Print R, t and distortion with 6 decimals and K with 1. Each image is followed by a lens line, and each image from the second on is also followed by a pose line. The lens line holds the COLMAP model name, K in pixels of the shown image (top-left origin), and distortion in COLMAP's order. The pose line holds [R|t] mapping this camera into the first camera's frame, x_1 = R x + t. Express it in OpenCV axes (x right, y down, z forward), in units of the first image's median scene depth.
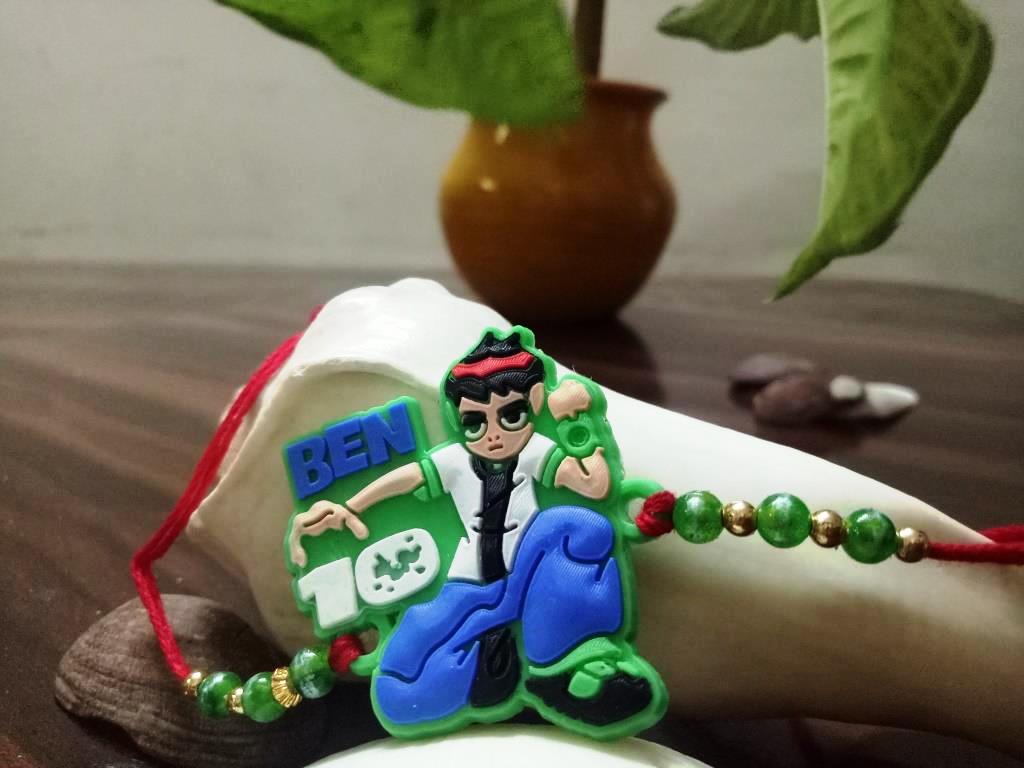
lens RADIAL K [[915.0, 0, 533.5], [0, 915.0, 381.8], [0, 0, 1]] dist [-0.041905, -0.008361]
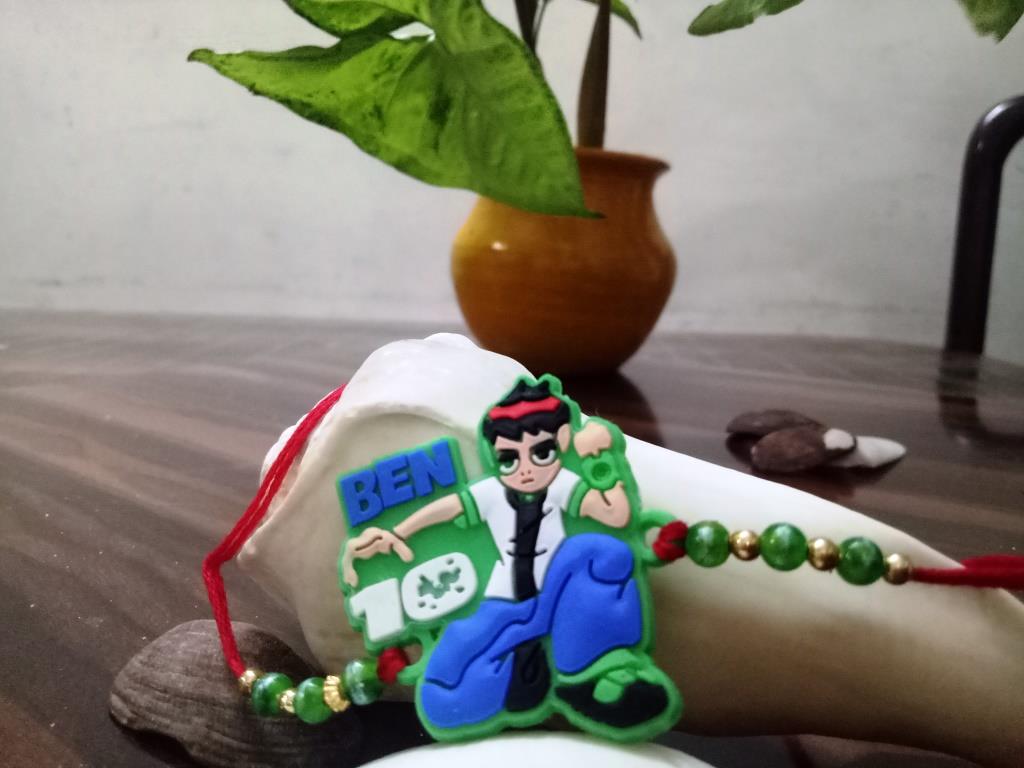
lens RADIAL K [[890.0, 0, 529.9], [0, 890.0, 381.8], [0, 0, 1]] dist [-0.022244, -0.013902]
pose [[0.999941, 0.009753, -0.004746, -0.035267], [-0.010017, 0.998193, -0.059249, 0.014670], [0.004159, 0.059293, 0.998232, -0.106981]]
